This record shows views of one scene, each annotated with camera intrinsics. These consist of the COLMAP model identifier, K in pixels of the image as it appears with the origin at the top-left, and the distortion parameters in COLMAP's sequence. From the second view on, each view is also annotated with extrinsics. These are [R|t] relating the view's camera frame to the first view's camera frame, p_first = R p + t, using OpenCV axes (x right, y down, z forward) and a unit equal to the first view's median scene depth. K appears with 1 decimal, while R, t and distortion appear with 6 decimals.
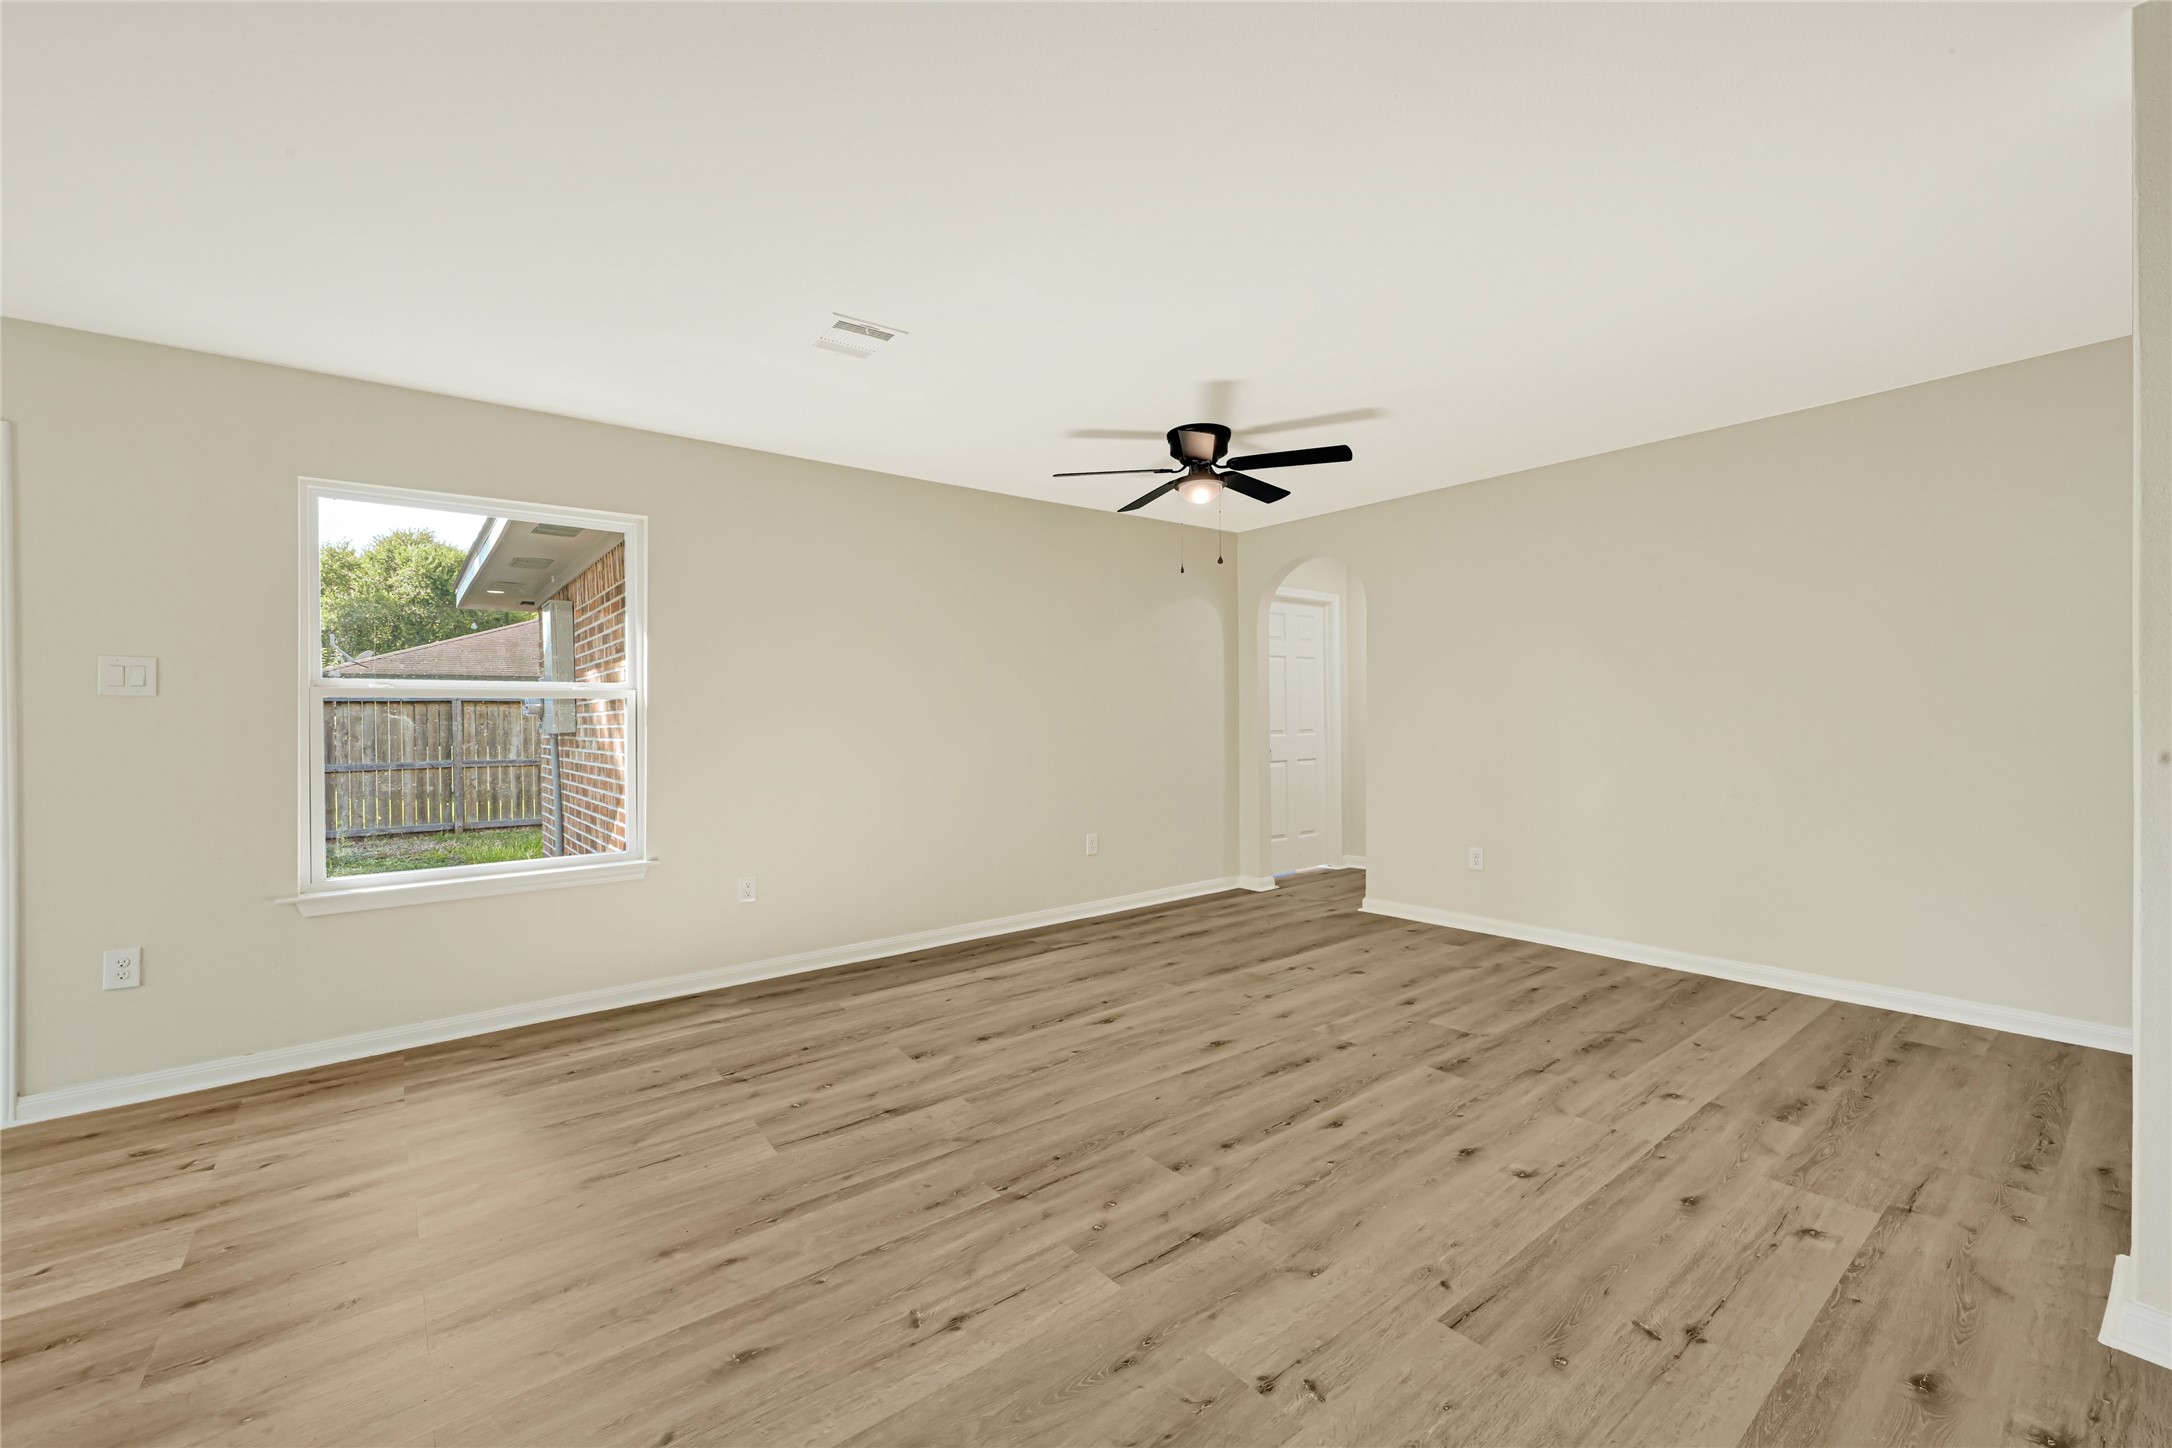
lens RADIAL K [[895.8, 0, 1092.8], [0, 895.8, 723.1], [0, 0, 1]] dist [0.000588, 0.000305]
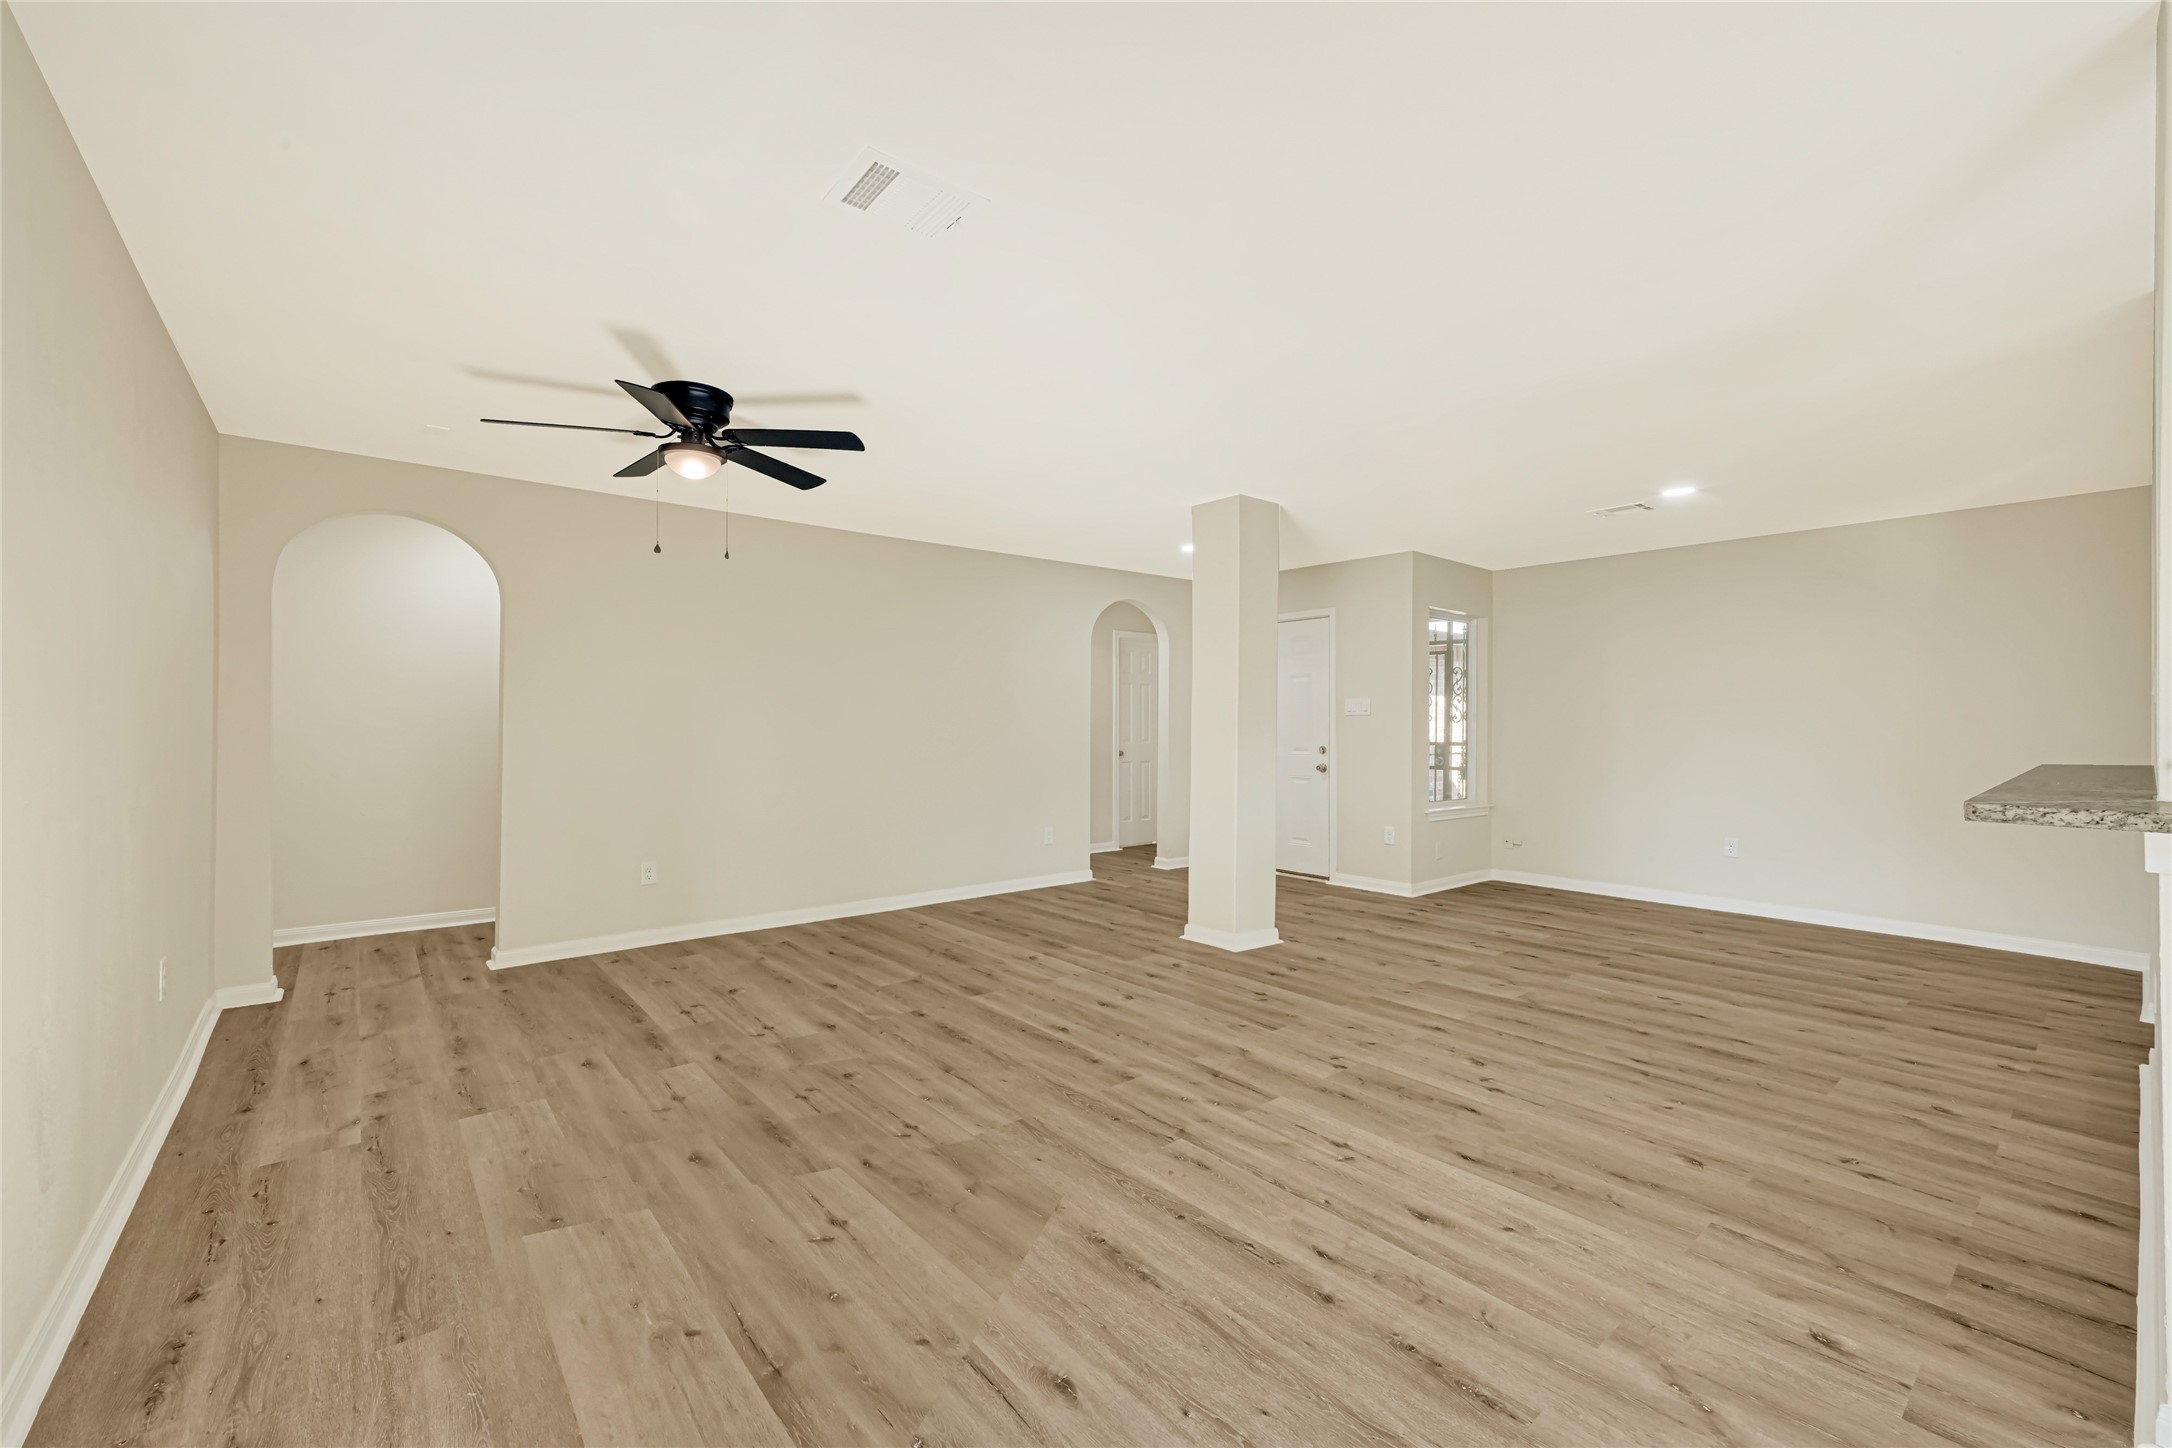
lens RADIAL K [[880.8, 0, 1088.7], [0, 880.8, 724.5], [0, 0, 1]] dist [0.001036, 0.000254]
pose [[-0.016853, 0.008893, 0.999818, -1.019449], [0.005960, 0.999944, -0.008793, -0.011117], [-0.999840, 0.005810, -0.016905, 0.909752]]
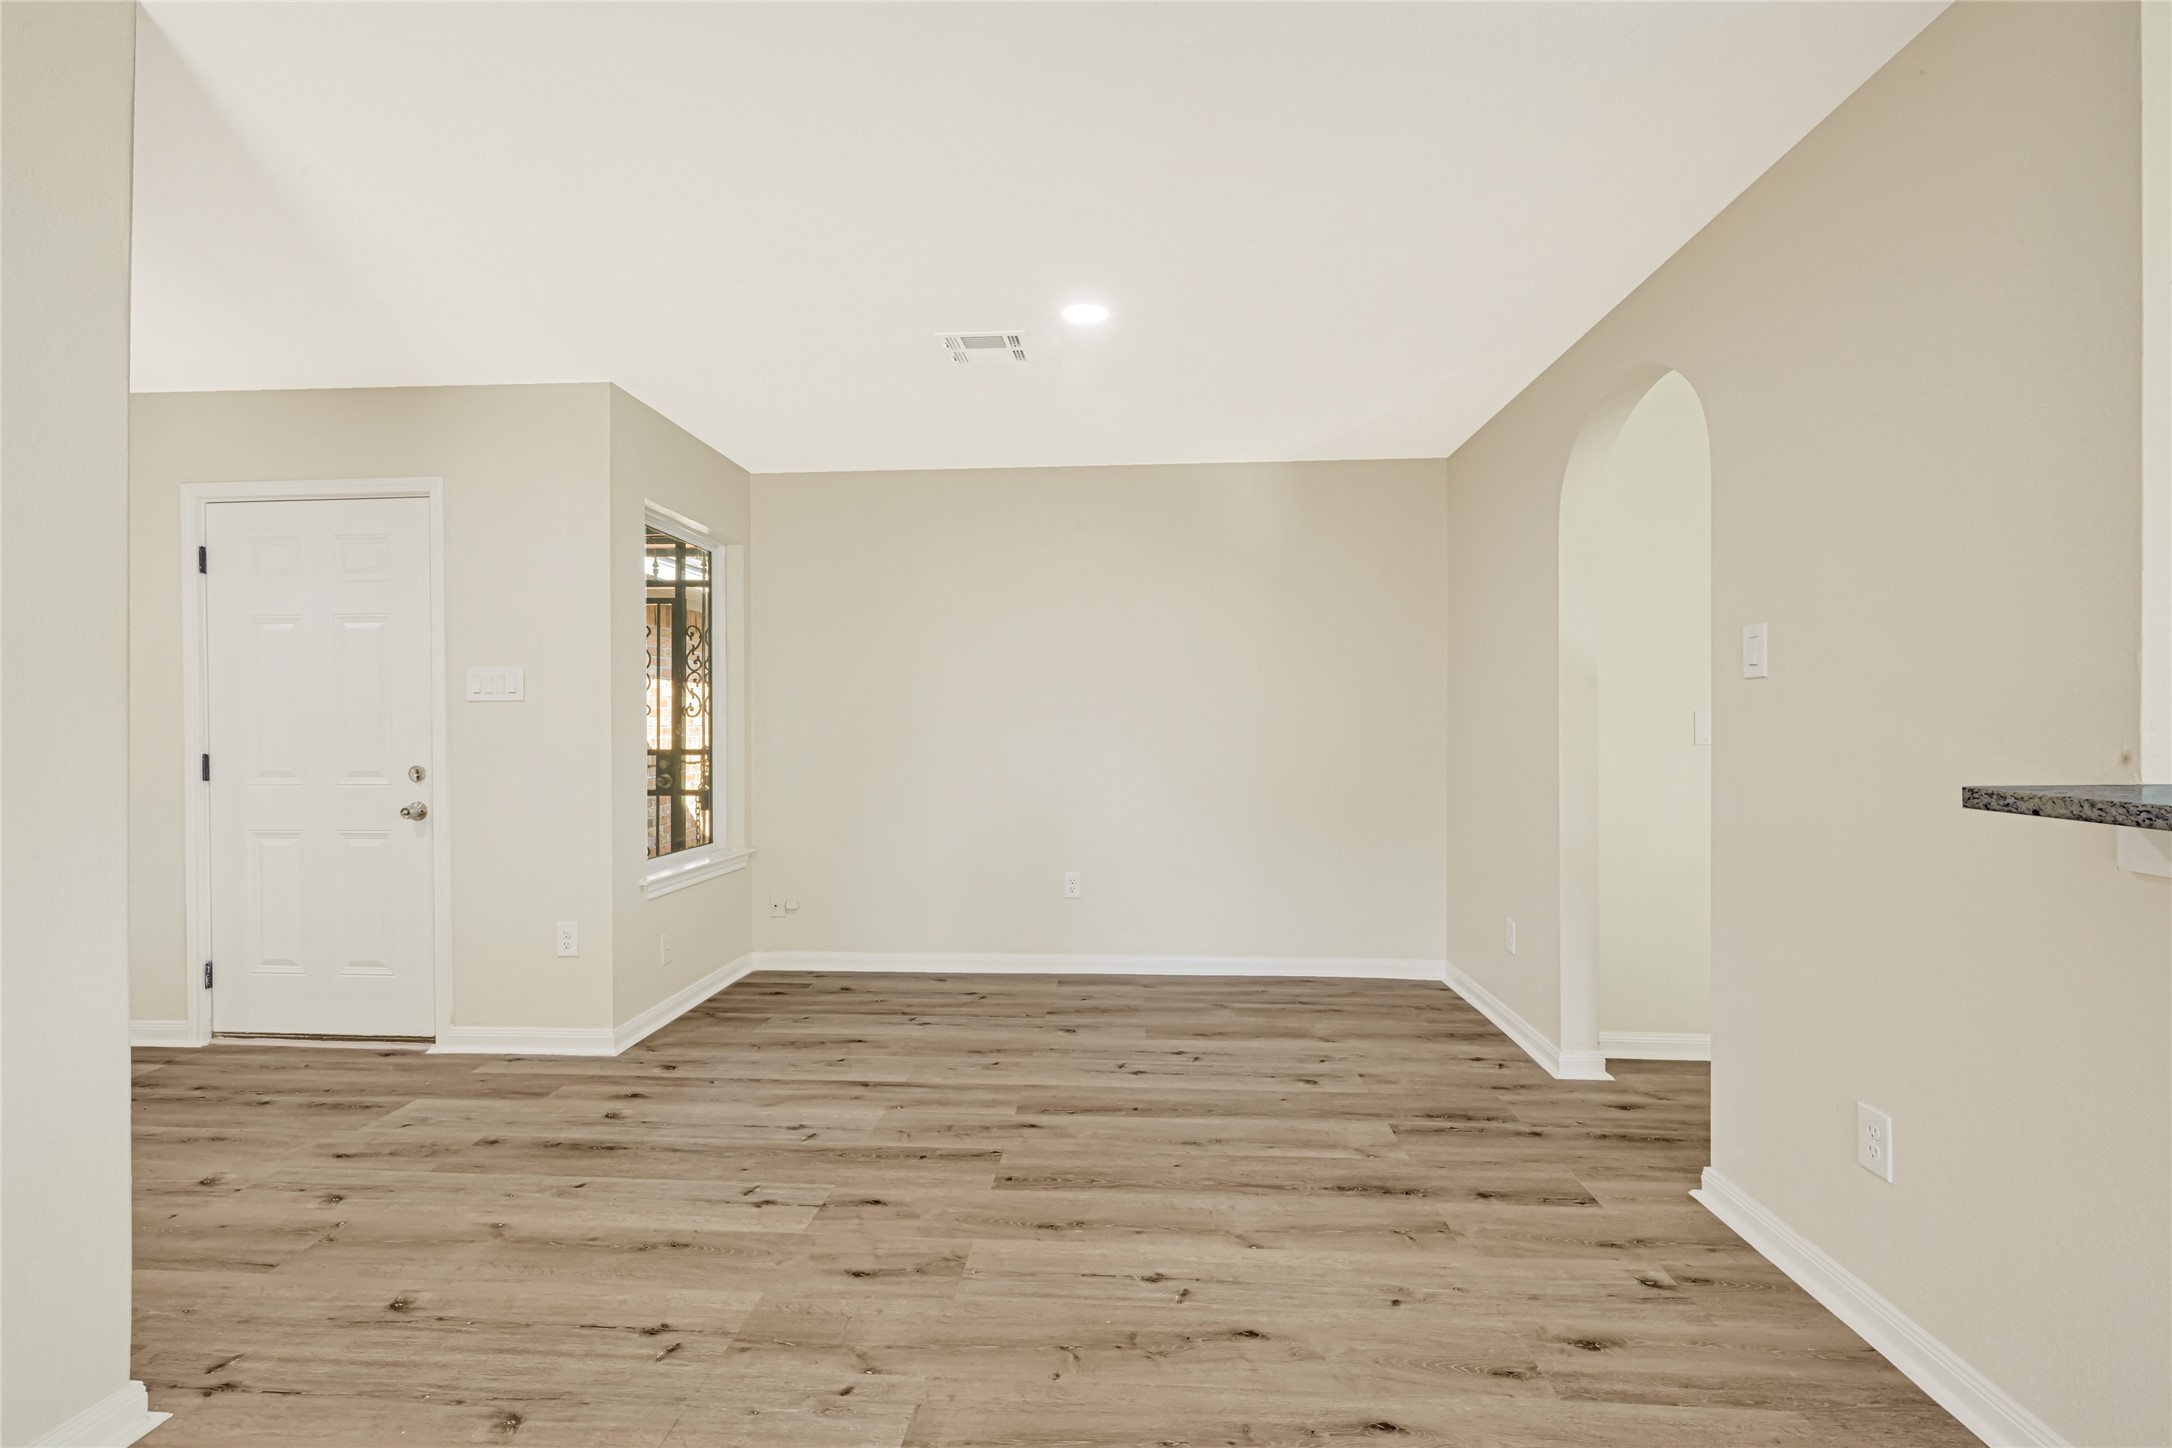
lens RADIAL K [[926.3, 0, 1090.7], [0, 926.3, 728.2], [0, 0, 1]] dist [-0.006200, -0.000086]
pose [[-0.738950, 0.009687, 0.673690, -0.055805], [0.017411, 0.999837, 0.004721, -0.008976], [-0.673535, 0.015218, -0.738999, 0.515011]]
